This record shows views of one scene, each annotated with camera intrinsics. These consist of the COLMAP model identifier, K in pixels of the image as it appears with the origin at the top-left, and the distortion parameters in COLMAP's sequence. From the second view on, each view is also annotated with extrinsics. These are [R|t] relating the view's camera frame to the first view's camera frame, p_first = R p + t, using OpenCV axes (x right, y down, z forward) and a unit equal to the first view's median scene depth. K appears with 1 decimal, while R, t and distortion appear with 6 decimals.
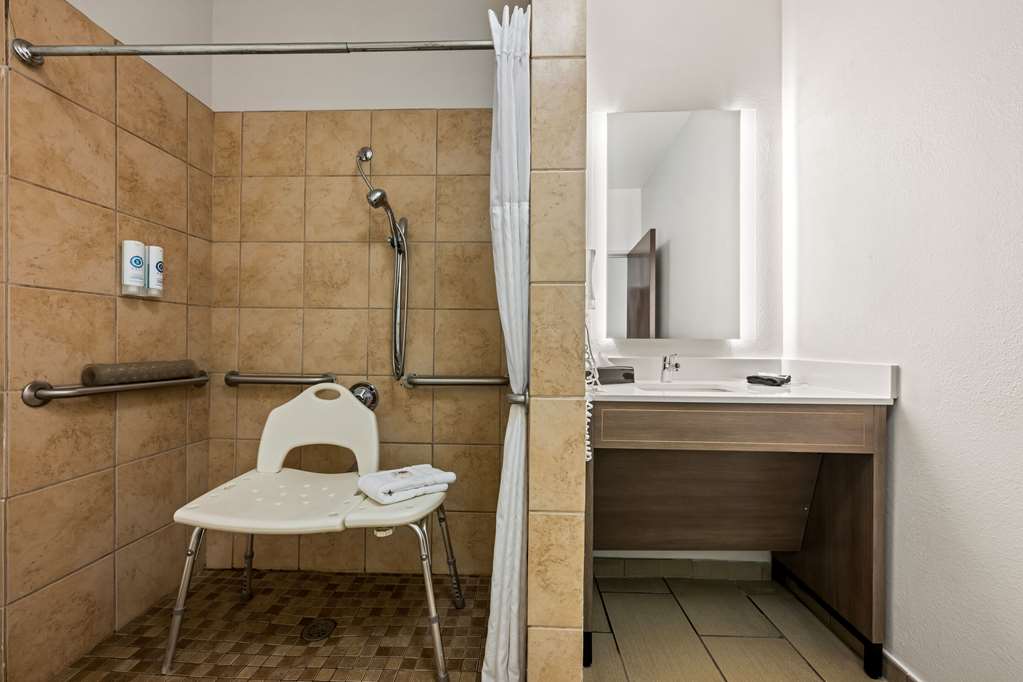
lens RADIAL K [[411.6, 0, 512.0], [0, 411.6, 346.4], [0, 0, 1]] dist [-0.001727, 0.000537]
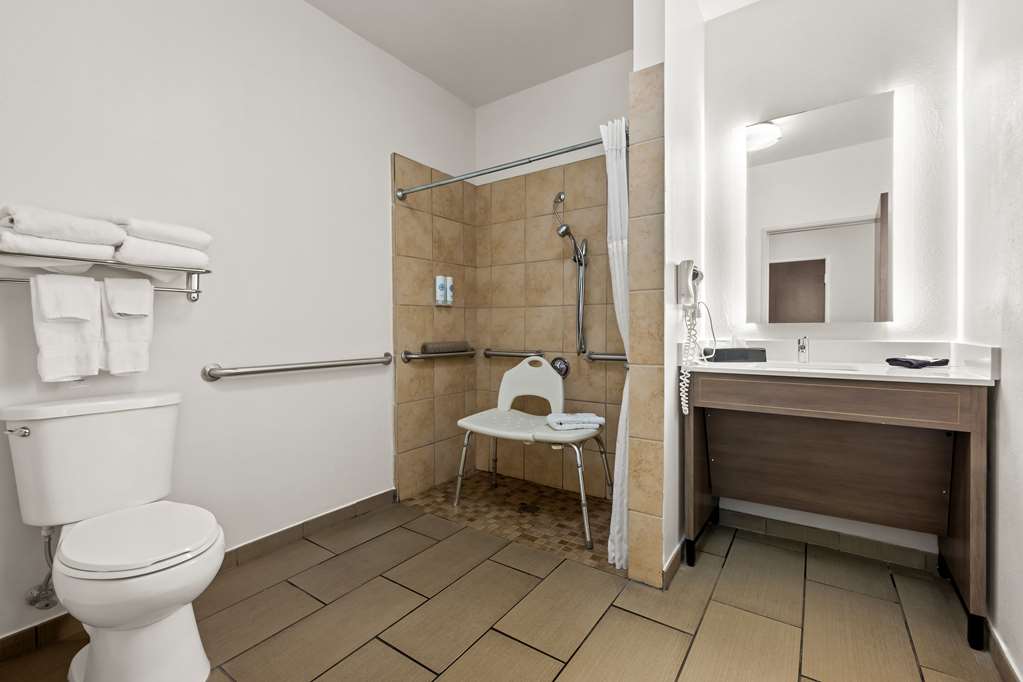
lens RADIAL K [[438.4, 0, 512.4], [0, 438.4, 337.0], [0, 0, 1]] dist [0.000299, -0.000018]
pose [[0.833024, -0.001930, -0.553233, 0.399802], [0.010687, 0.999863, 0.012603, -0.004817], [0.553133, -0.016411, 0.832931, -0.423328]]
